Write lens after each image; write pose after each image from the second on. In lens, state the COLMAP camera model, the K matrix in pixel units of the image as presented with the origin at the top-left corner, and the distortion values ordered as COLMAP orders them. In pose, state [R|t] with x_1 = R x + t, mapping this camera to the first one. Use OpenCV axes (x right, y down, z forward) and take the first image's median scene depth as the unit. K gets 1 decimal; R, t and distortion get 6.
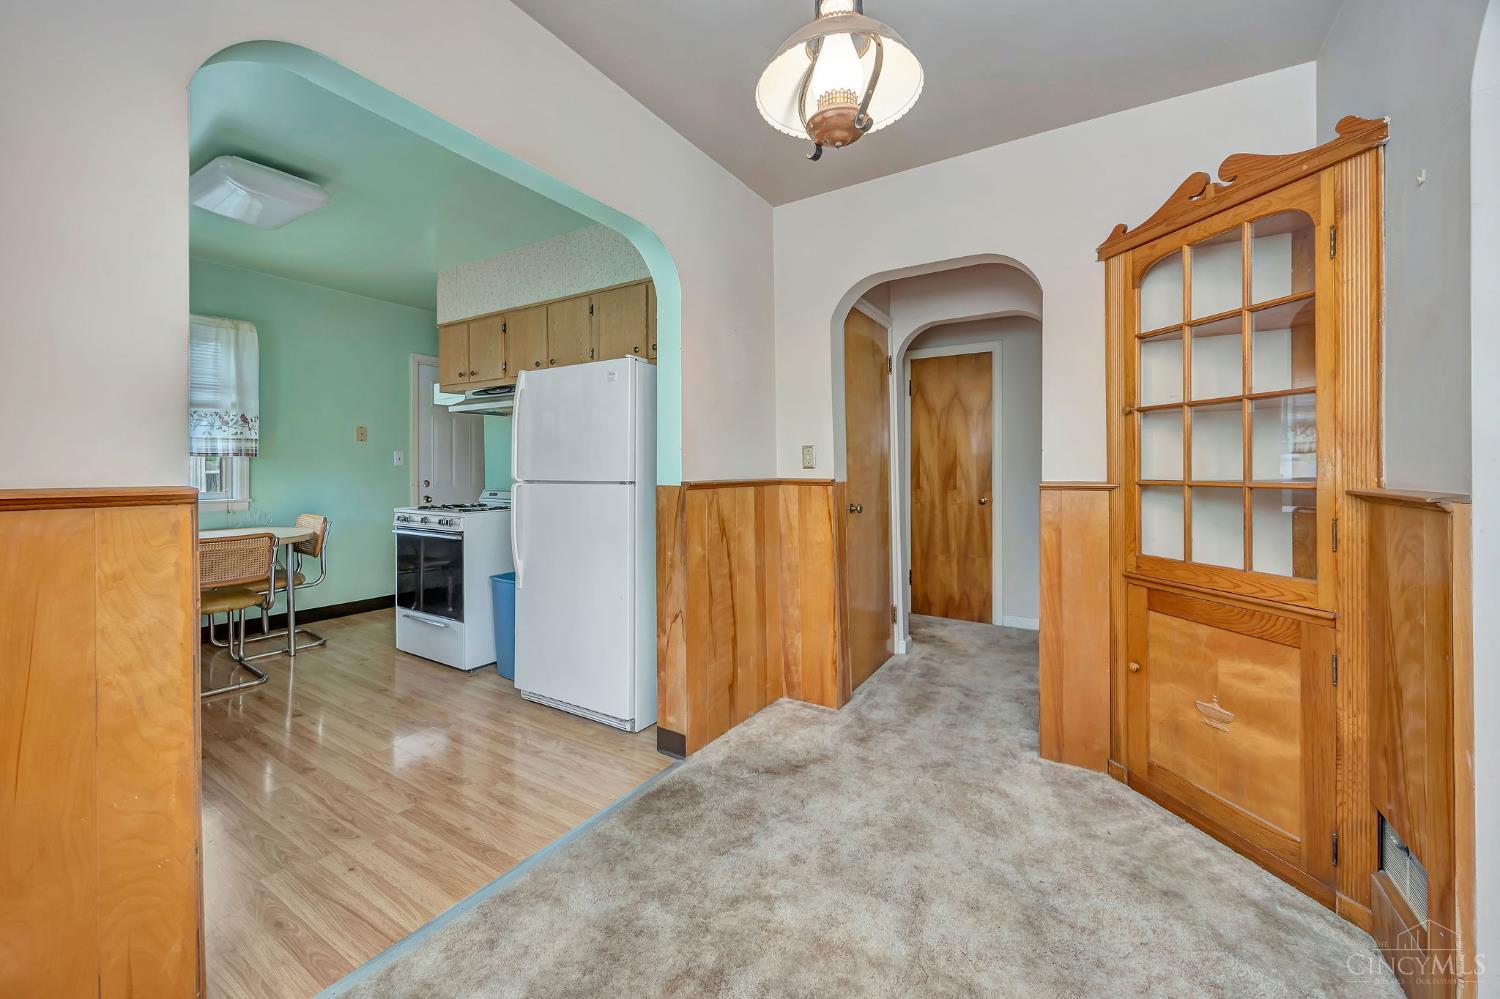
lens RADIAL K [[577.2, 0, 736.7], [0, 577.2, 471.7], [0, 0, 1]] dist [-0.007574, 0.000419]
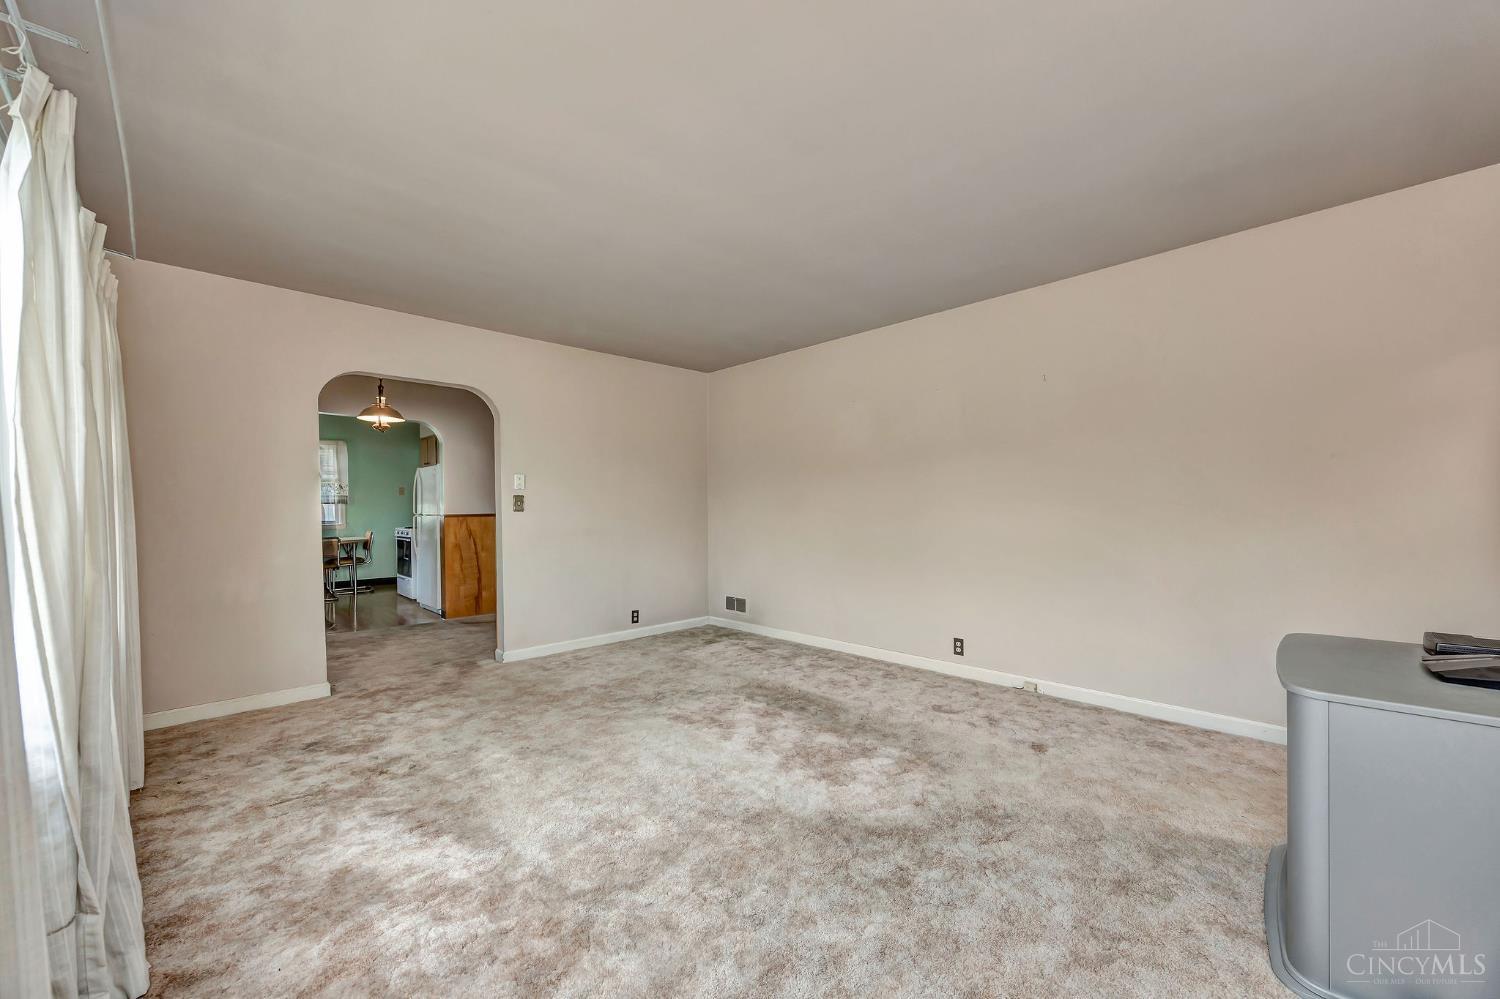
lens RADIAL K [[577.2, 0, 750.8], [0, 577.2, 503.8], [0, 0, 1]] dist [-0.007574, 0.000419]
pose [[0.974256, -0.010129, -0.225219, 1.991263], [0.012218, 0.999894, 0.007881, -0.043511], [0.225115, -0.010430, 0.974276, -1.343183]]
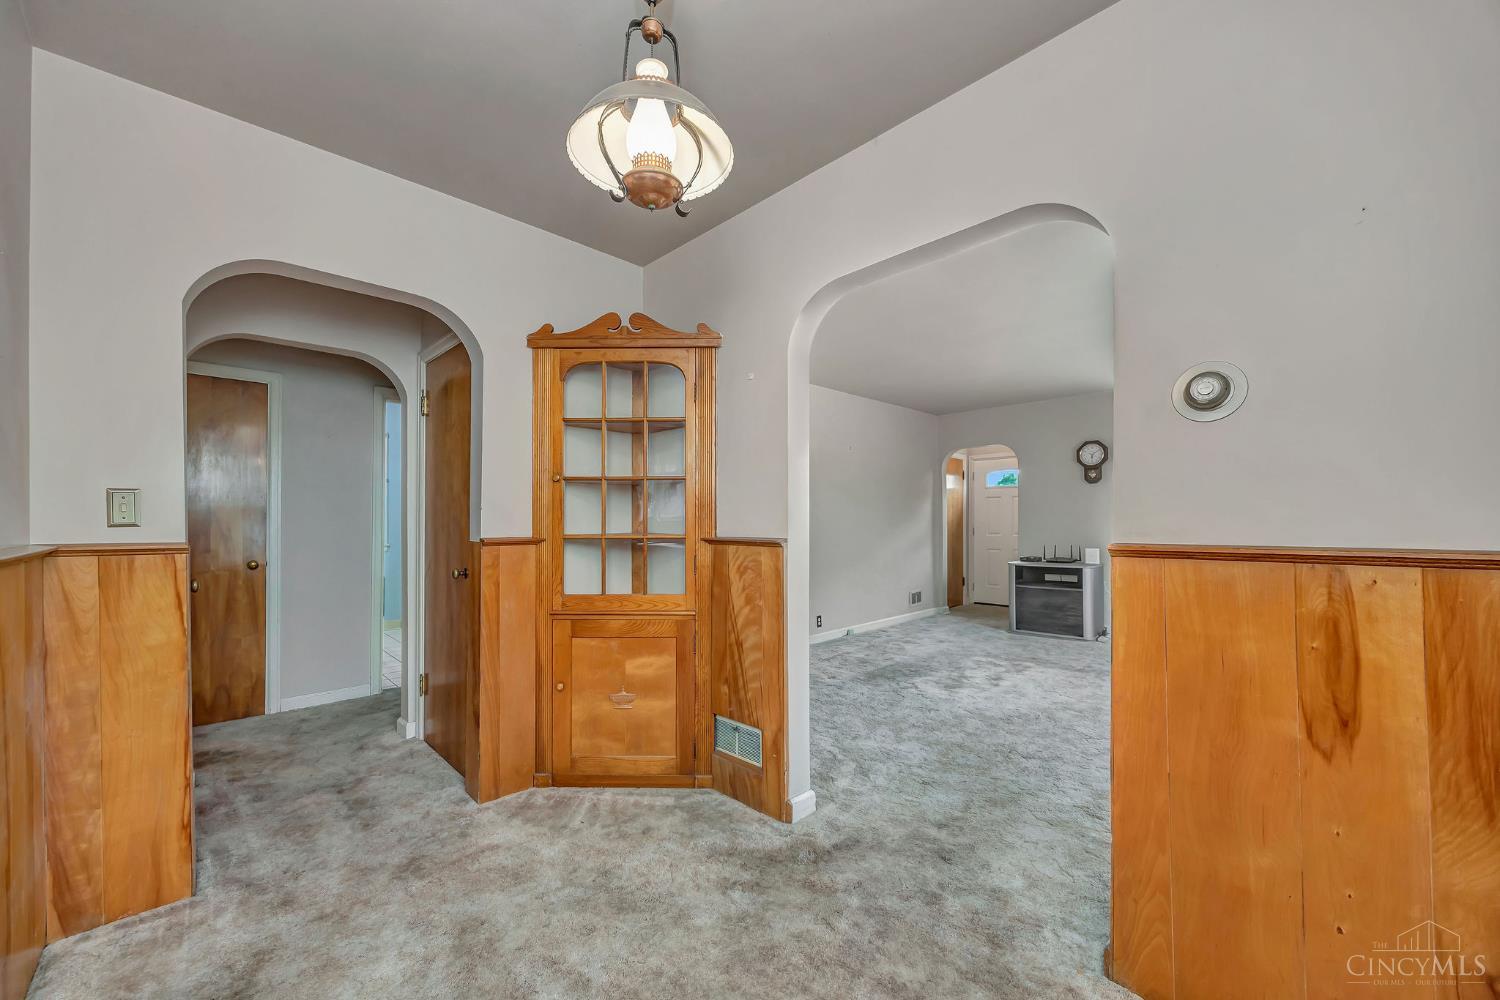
lens RADIAL K [[577.2, 0, 727.7], [0, 577.2, 518.1], [0, 0, 1]] dist [-0.007574, 0.000419]
pose [[0.246606, 0.007893, 0.969084, -0.427384], [0.006294, 0.999933, -0.009746, -0.007402], [-0.969095, 0.008503, 0.246540, 0.348654]]
